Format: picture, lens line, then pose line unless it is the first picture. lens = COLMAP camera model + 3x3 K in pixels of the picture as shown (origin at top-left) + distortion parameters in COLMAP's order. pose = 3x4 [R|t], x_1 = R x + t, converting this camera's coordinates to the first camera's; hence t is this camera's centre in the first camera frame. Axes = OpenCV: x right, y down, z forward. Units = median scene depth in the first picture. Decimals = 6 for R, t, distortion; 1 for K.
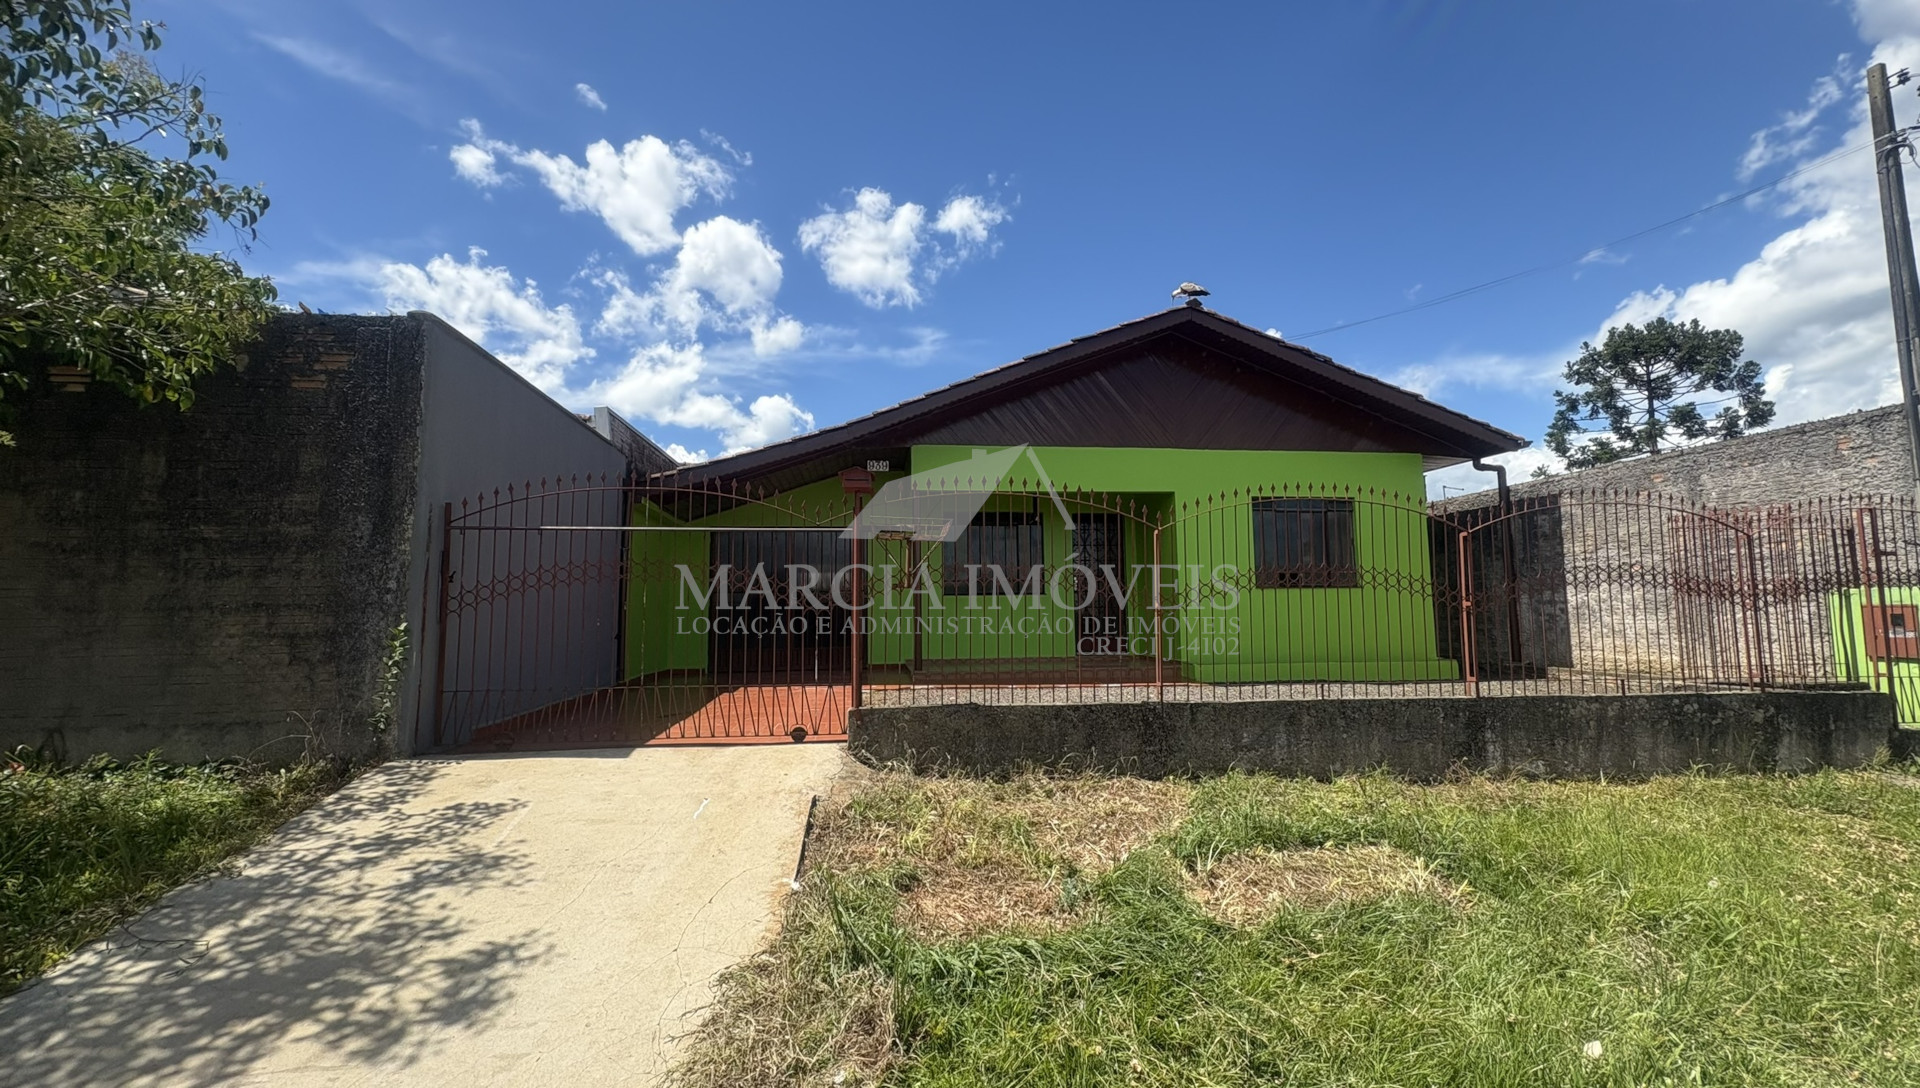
lens RADIAL K [[762.5, 0, 961.1], [0, 762.5, 539.2], [0, 0, 1]] dist [0.001704, -0.000330]
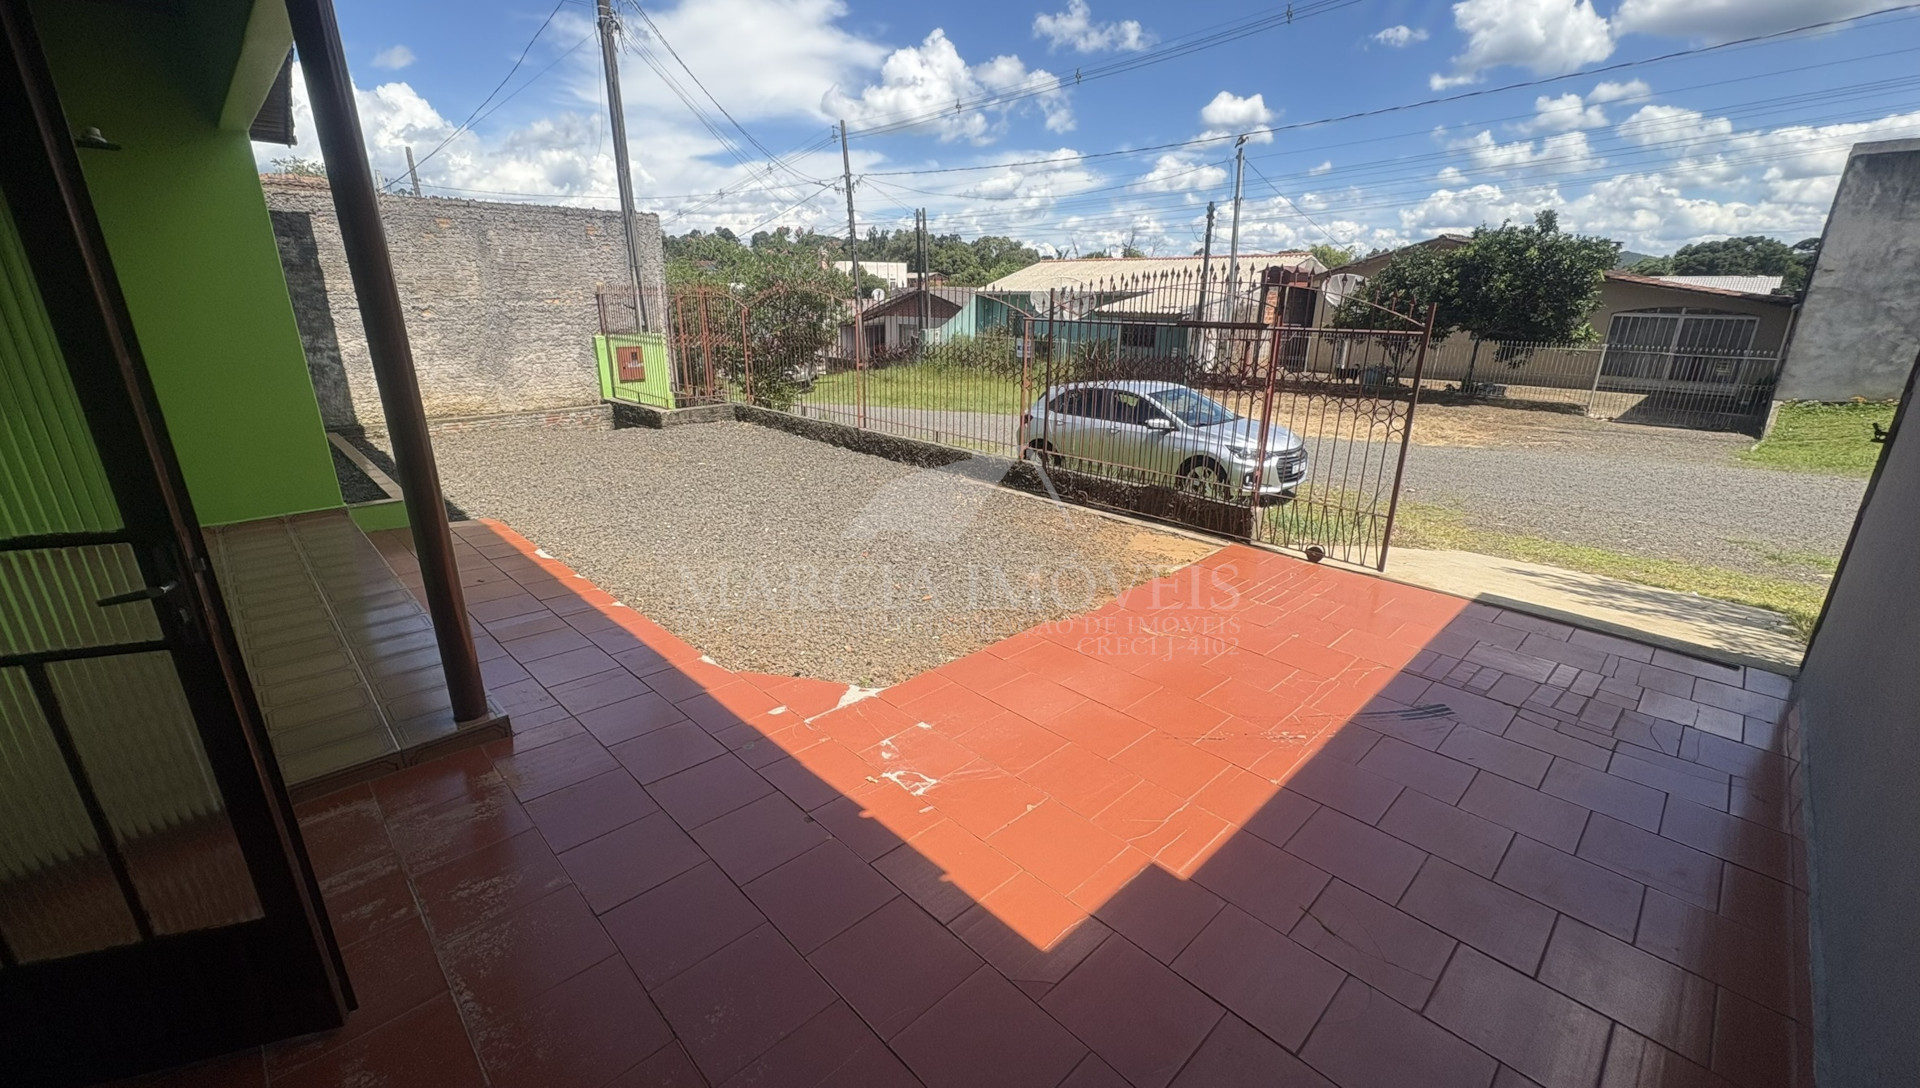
lens RADIAL K [[762.5, 0, 961.1], [0, 762.5, 539.2], [0, 0, 1]] dist [0.001704, -0.000330]
pose [[-0.598157, -0.243271, 0.763562, -0.350878], [-0.085458, 0.966741, 0.241058, 0.021200], [-0.796809, 0.078938, -0.599053, 0.970873]]
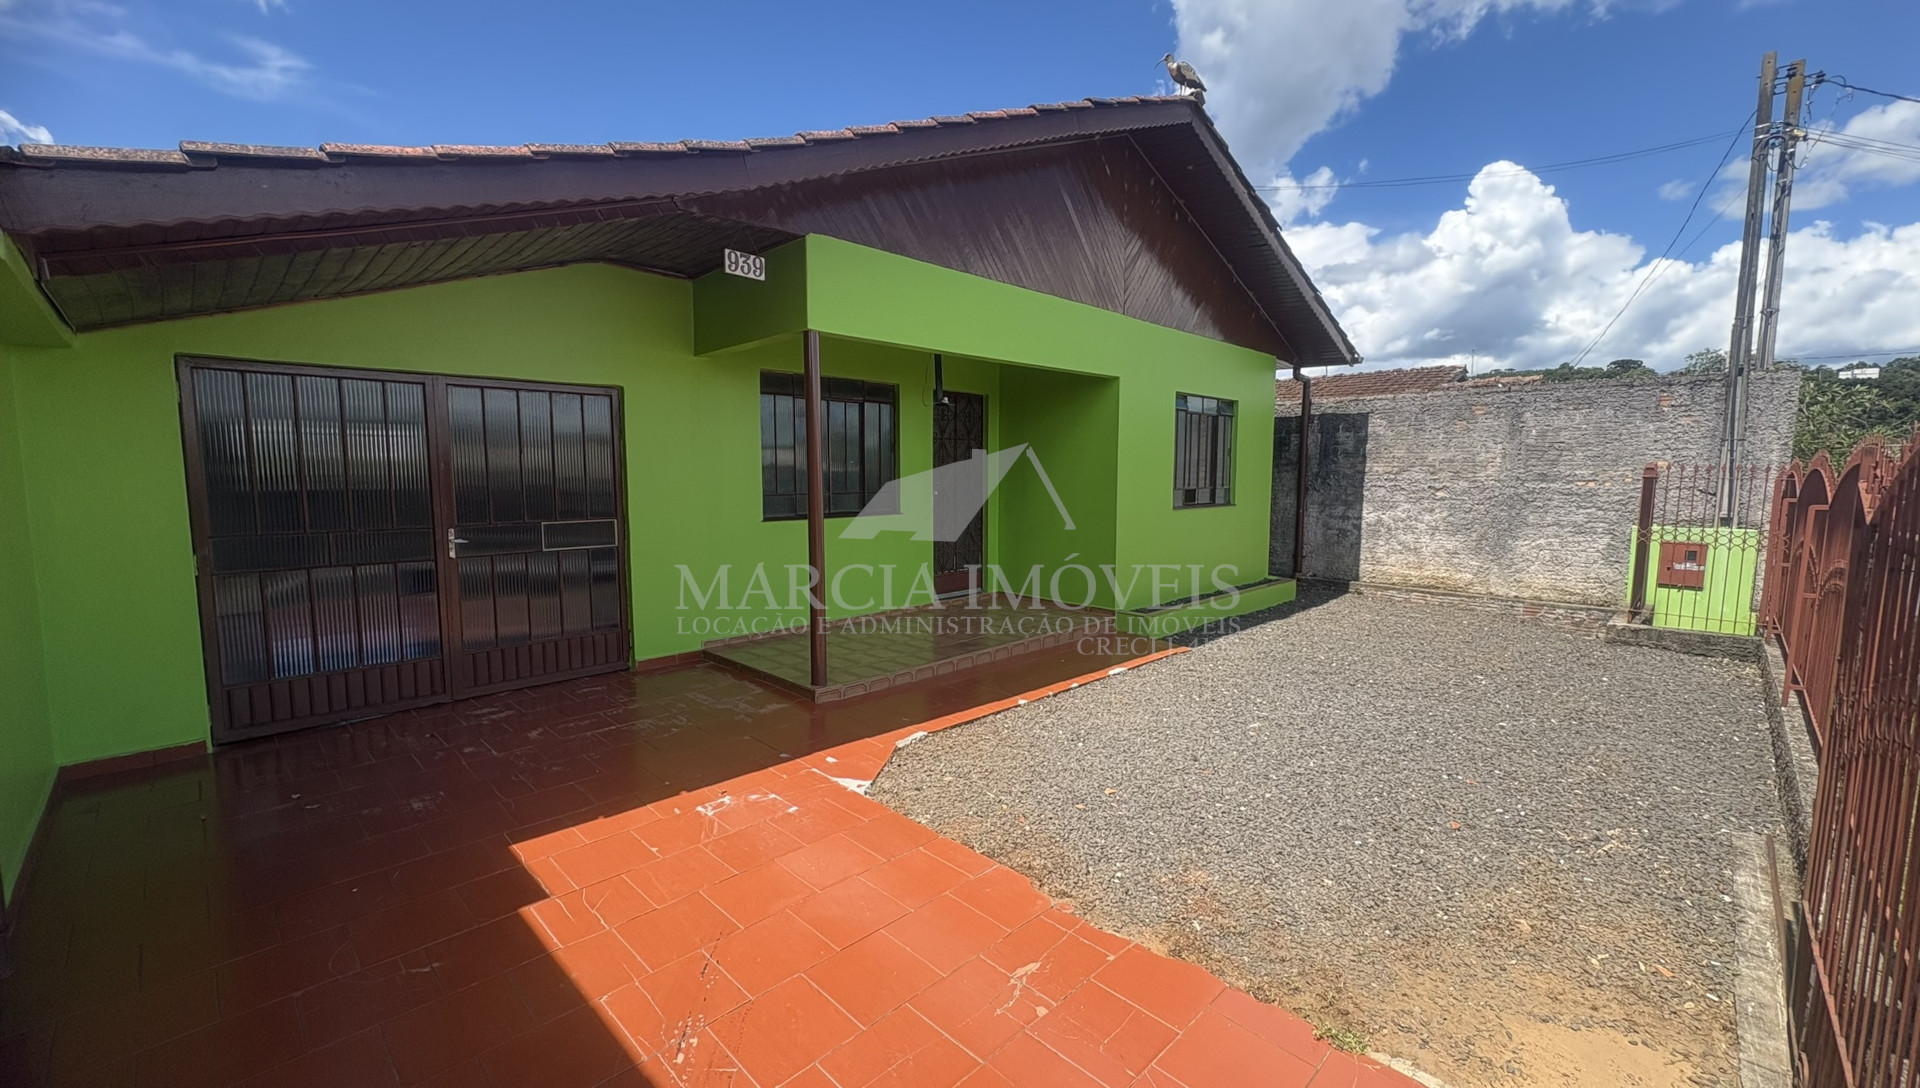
lens RADIAL K [[762.5, 0, 961.1], [0, 762.5, 539.2], [0, 0, 1]] dist [0.001704, -0.000330]
pose [[0.782608, -0.043261, 0.621010, -0.287593], [-0.076801, 0.983252, 0.165282, -0.020724], [-0.617759, -0.177045, 0.766178, 0.530968]]
